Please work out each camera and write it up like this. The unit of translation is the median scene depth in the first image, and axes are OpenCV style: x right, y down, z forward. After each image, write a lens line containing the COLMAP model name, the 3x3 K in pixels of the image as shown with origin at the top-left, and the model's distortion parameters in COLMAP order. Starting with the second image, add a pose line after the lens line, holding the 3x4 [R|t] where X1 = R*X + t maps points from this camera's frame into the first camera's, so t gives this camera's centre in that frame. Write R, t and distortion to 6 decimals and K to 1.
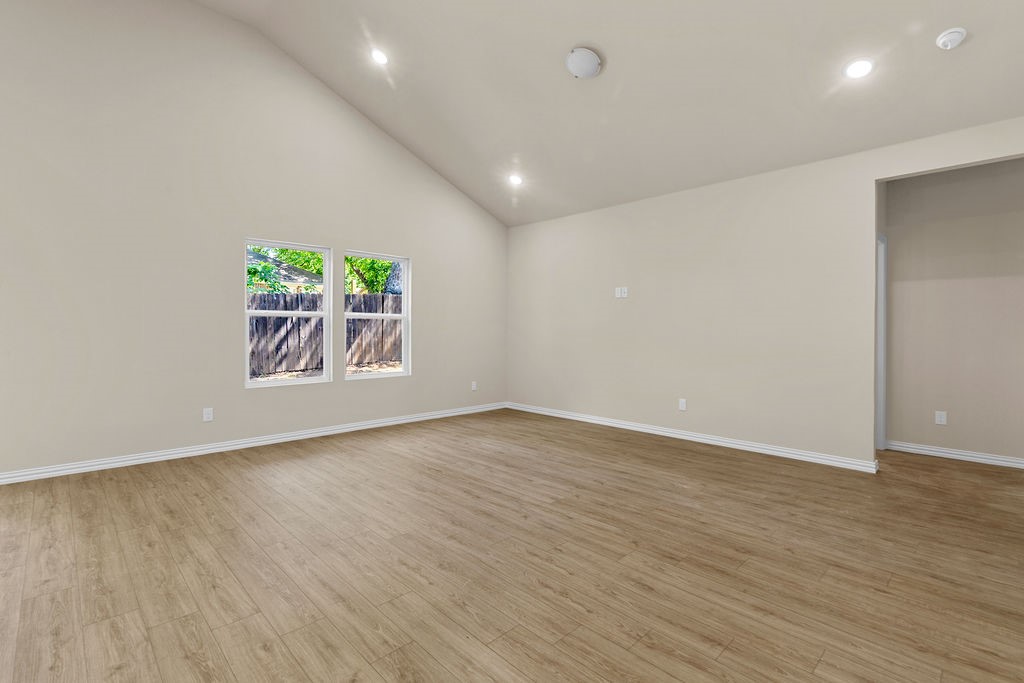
lens RADIAL K [[471.8, 0, 507.3], [0, 471.8, 333.0], [0, 0, 1]] dist [-0.000779, -0.000180]
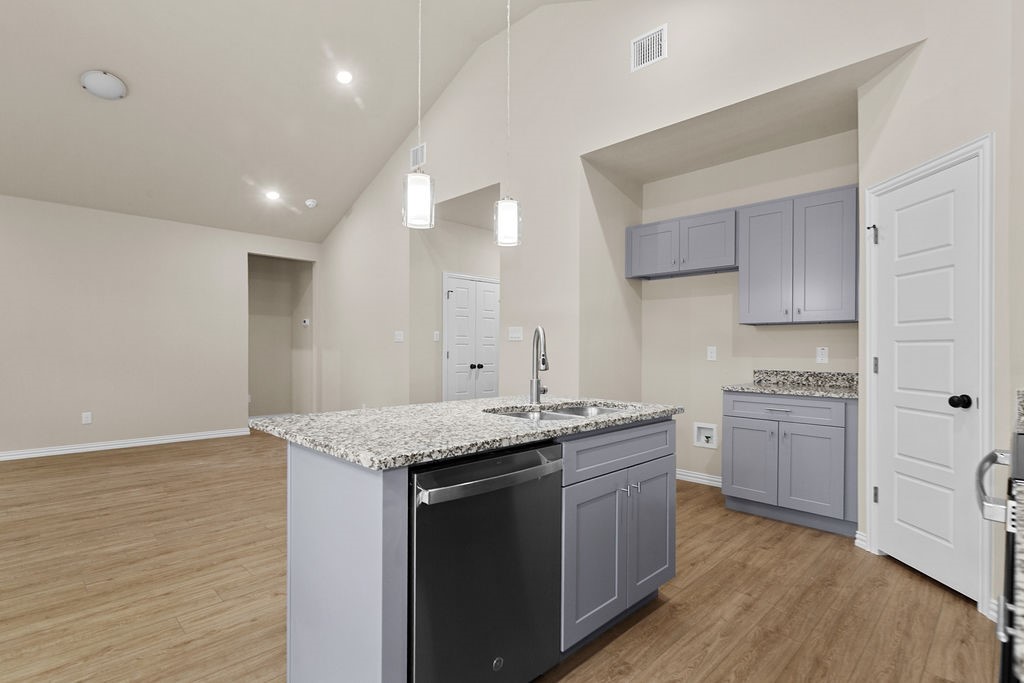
lens RADIAL K [[499.9, 0, 505.9], [0, 499.9, 349.1], [0, 0, 1]] dist [0.001837, 0.000556]
pose [[-0.015490, -0.007732, 0.999850, -1.226514], [0.000279, 0.999970, 0.007737, -0.008693], [-0.999880, 0.000399, -0.015488, 0.188411]]
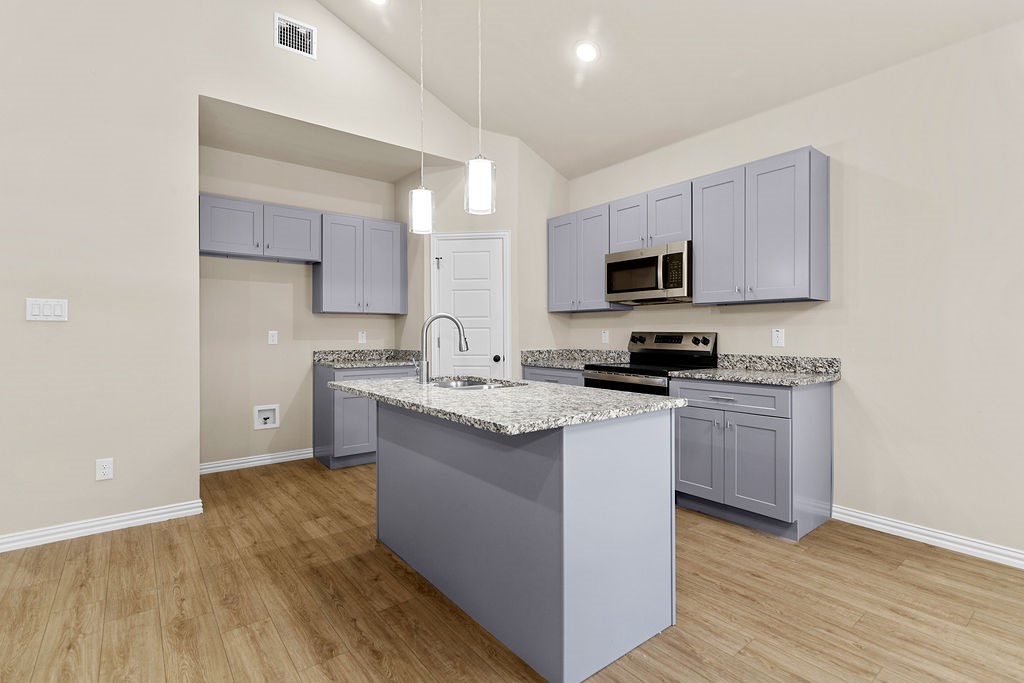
lens RADIAL K [[480.5, 0, 507.1], [0, 480.5, 333.7], [0, 0, 1]] dist [0.001979, -0.000448]
pose [[-0.994717, -0.004037, 0.102571, -0.657685], [-0.003517, 0.999980, 0.005254, -0.006562], [-0.102591, 0.004866, -0.994712, 0.936397]]
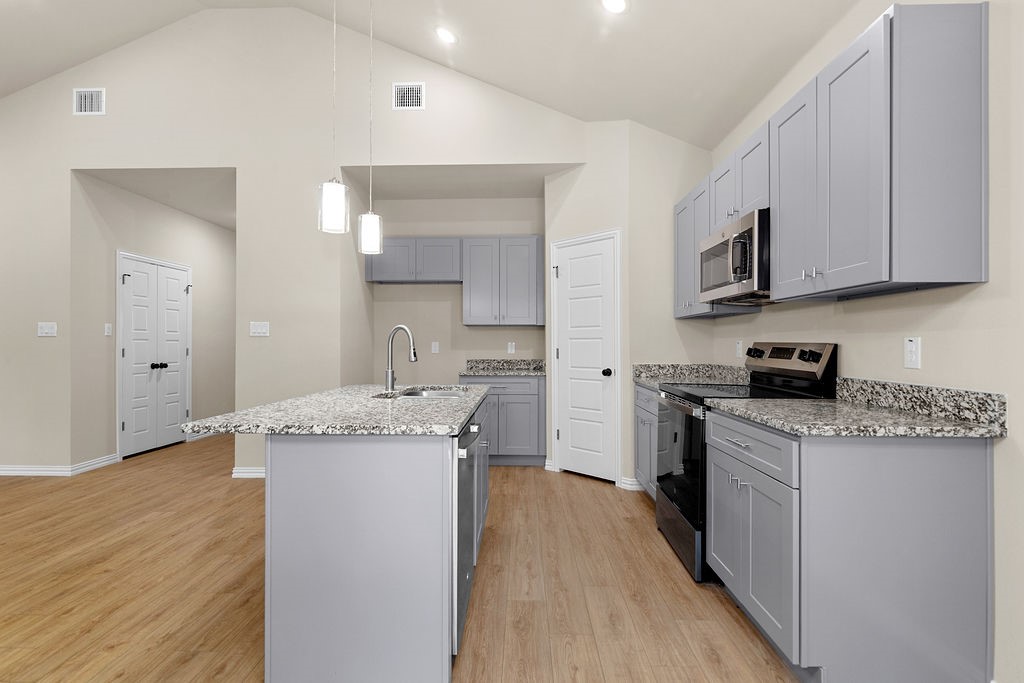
lens RADIAL K [[483.8, 0, 506.6], [0, 483.8, 342.8], [0, 0, 1]] dist [0.003181, -0.001052]
pose [[-0.696903, -0.002774, 0.717160, -1.233452], [0.000152, 0.999992, 0.004016, -0.009083], [-0.717166, 0.002908, -0.696897, 0.603693]]
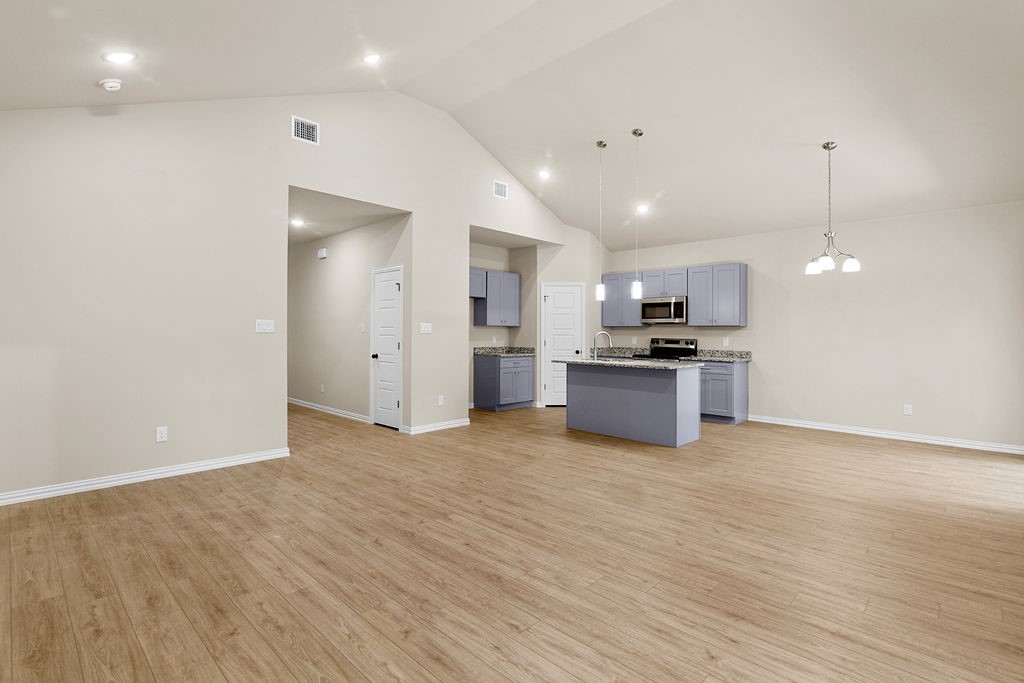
lens RADIAL K [[484.3, 0, 501.6], [0, 484.3, 327.3], [0, 0, 1]] dist [-0.001502, -0.000154]
pose [[-0.999542, -0.011937, -0.027820, 0.023155], [-0.011786, 0.999915, -0.005601, -0.040440], [0.027885, -0.005270, -0.999597, 2.165713]]
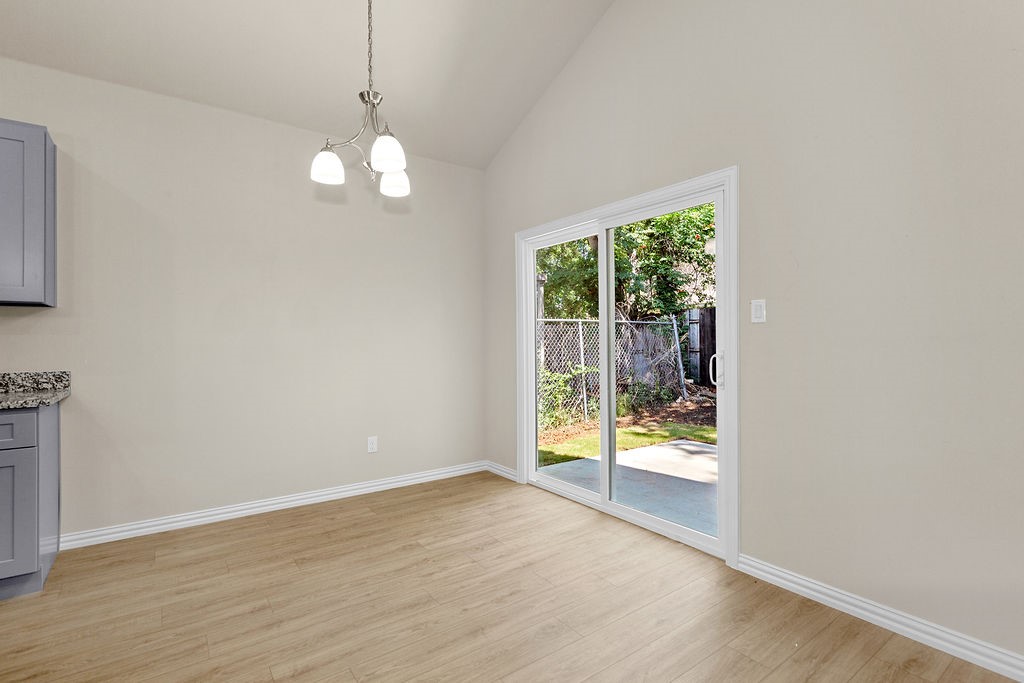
lens RADIAL K [[483.4, 0, 512.0], [0, 483.4, 341.5], [0, 0, 1]] dist [-0.001687, -0.000330]
pose [[-0.139746, -0.002559, -0.990184, -0.458600], [0.000623, 0.999996, -0.002672, -0.006048], [0.990187, -0.000990, -0.139744, 0.831678]]
